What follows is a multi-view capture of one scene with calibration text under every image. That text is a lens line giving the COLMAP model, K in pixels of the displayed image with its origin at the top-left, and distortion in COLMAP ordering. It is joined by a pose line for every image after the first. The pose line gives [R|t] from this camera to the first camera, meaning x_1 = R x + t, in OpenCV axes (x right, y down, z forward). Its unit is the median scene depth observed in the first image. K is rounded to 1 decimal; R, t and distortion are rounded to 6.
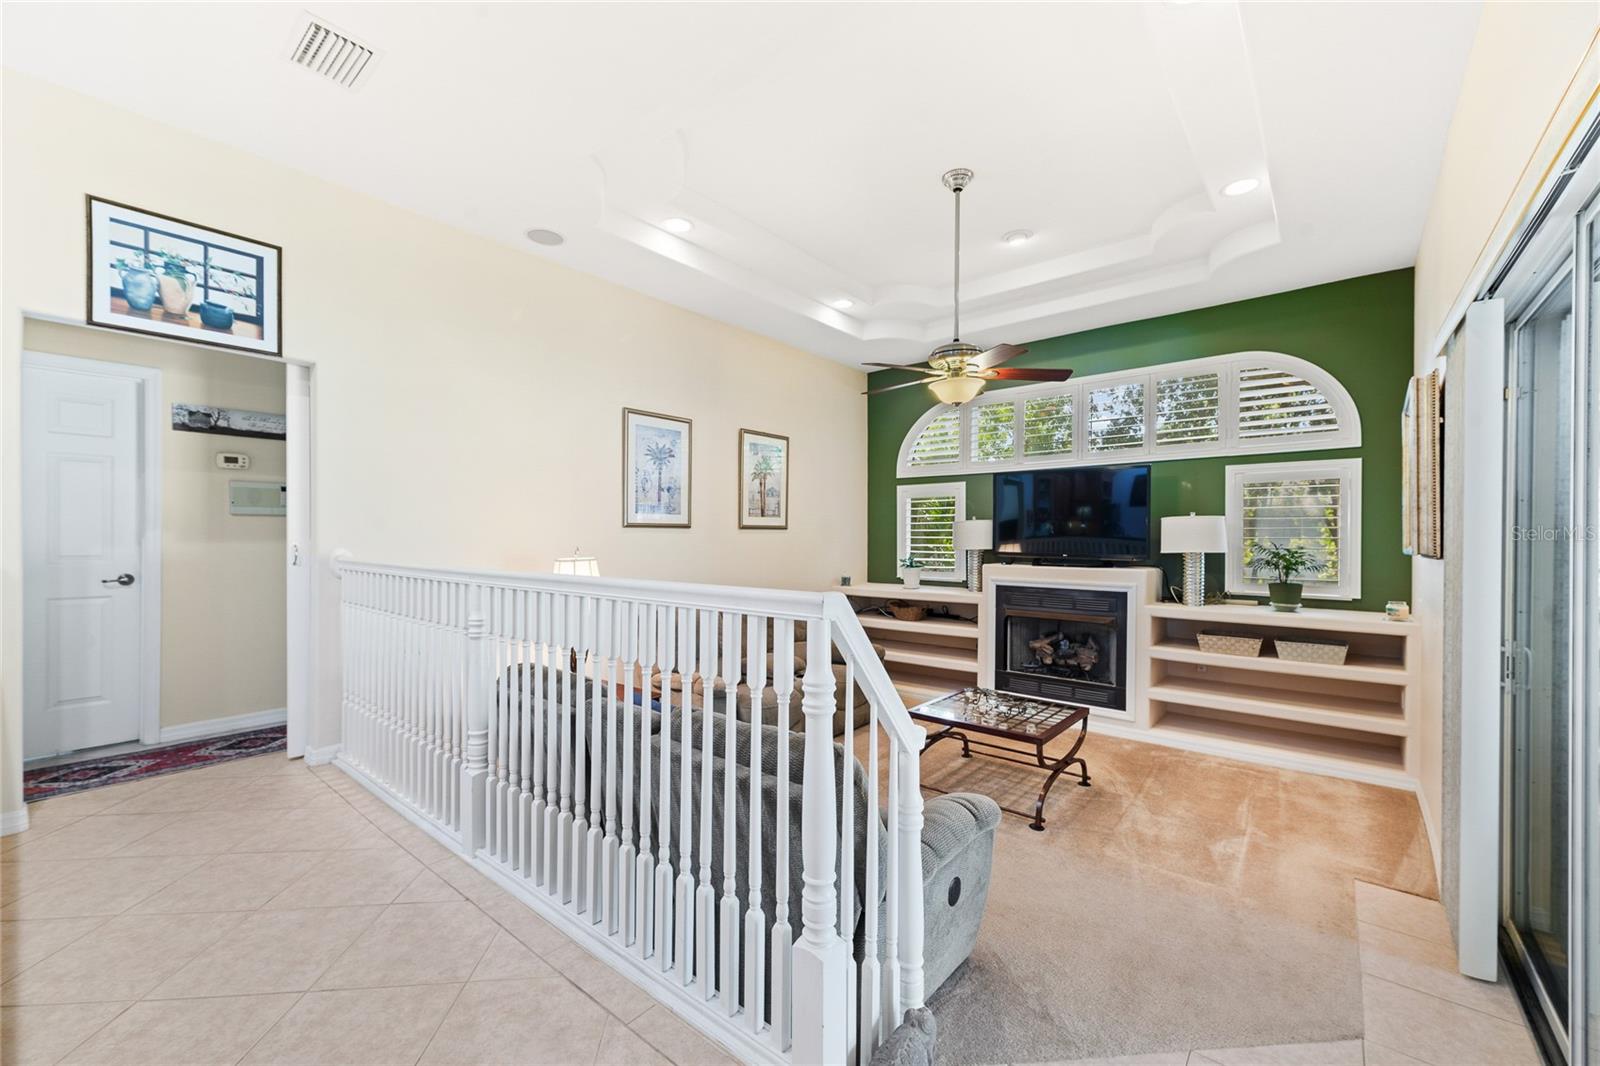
lens RADIAL K [[646.5, 0, 801.3], [0, 646.5, 539.5], [0, 0, 1]] dist [0.007658, -0.000062]
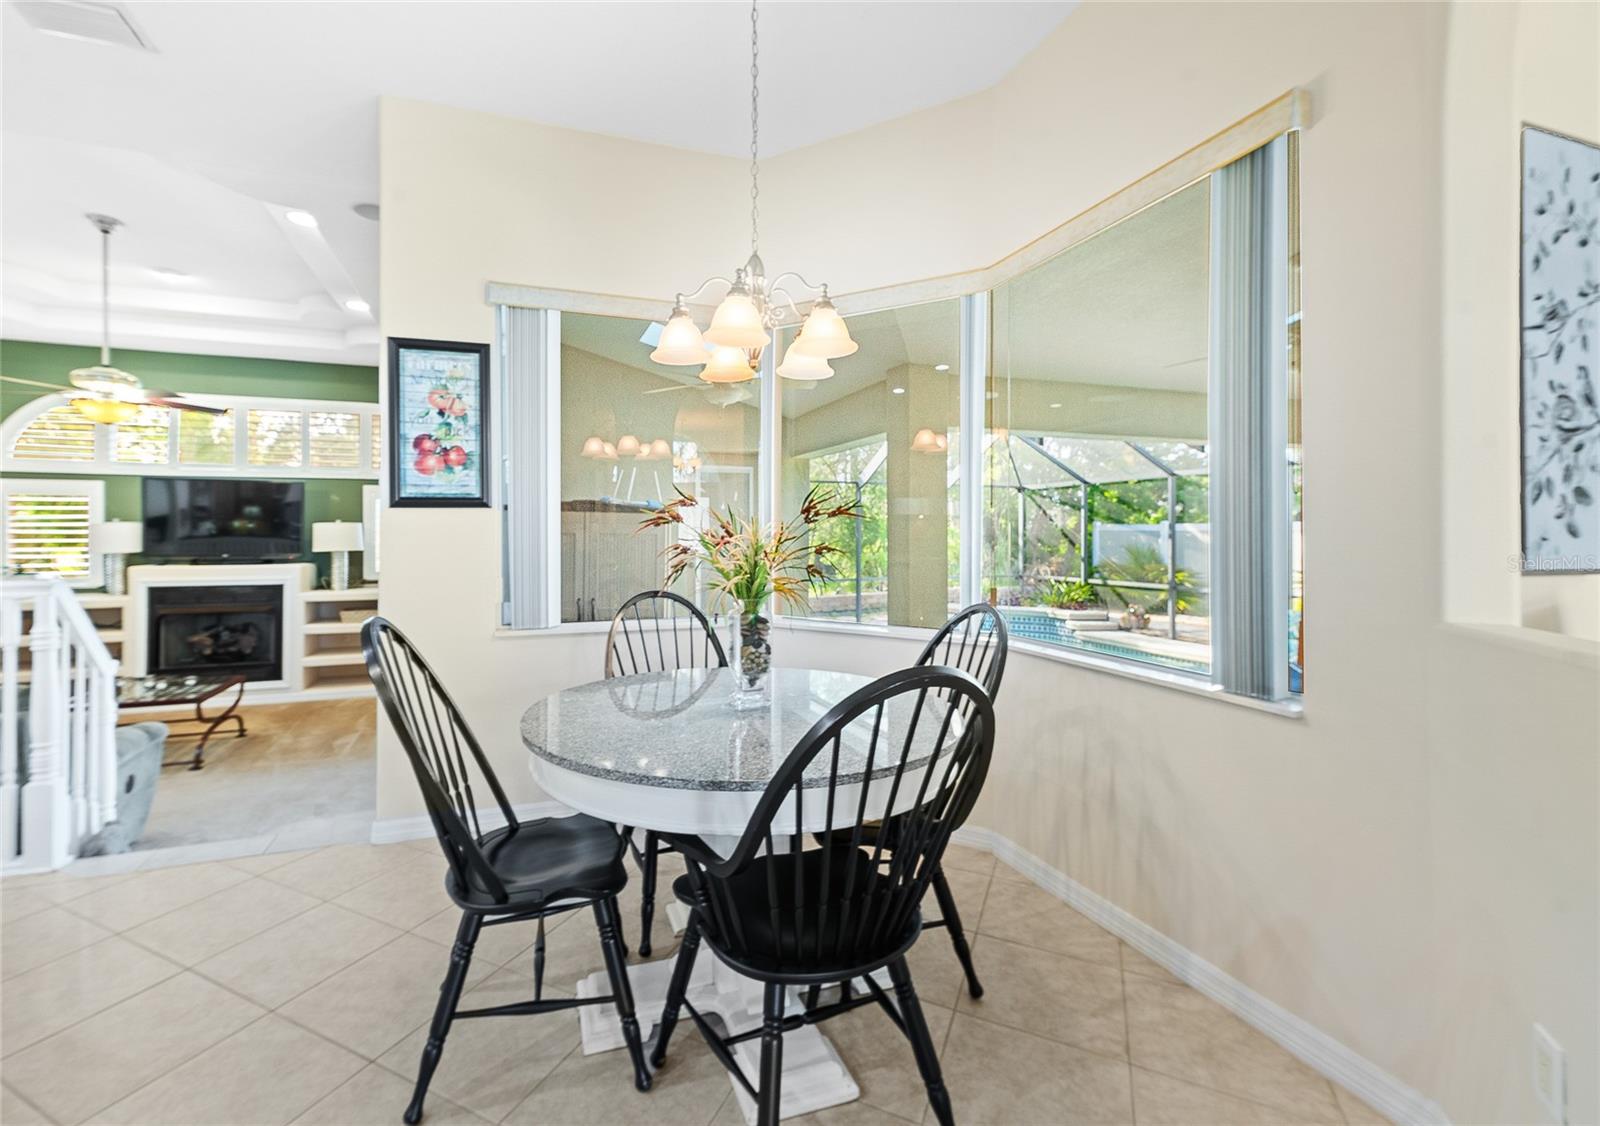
lens RADIAL K [[692.5, 0, 746.4], [0, 692.5, 534.2], [0, 0, 1]] dist [0.012932, 0.000122]
pose [[0.523879, -0.003722, 0.851784, -0.182606], [0.006093, 0.999981, 0.000622, -0.009801], [-0.851771, 0.004865, 0.523892, -0.493329]]
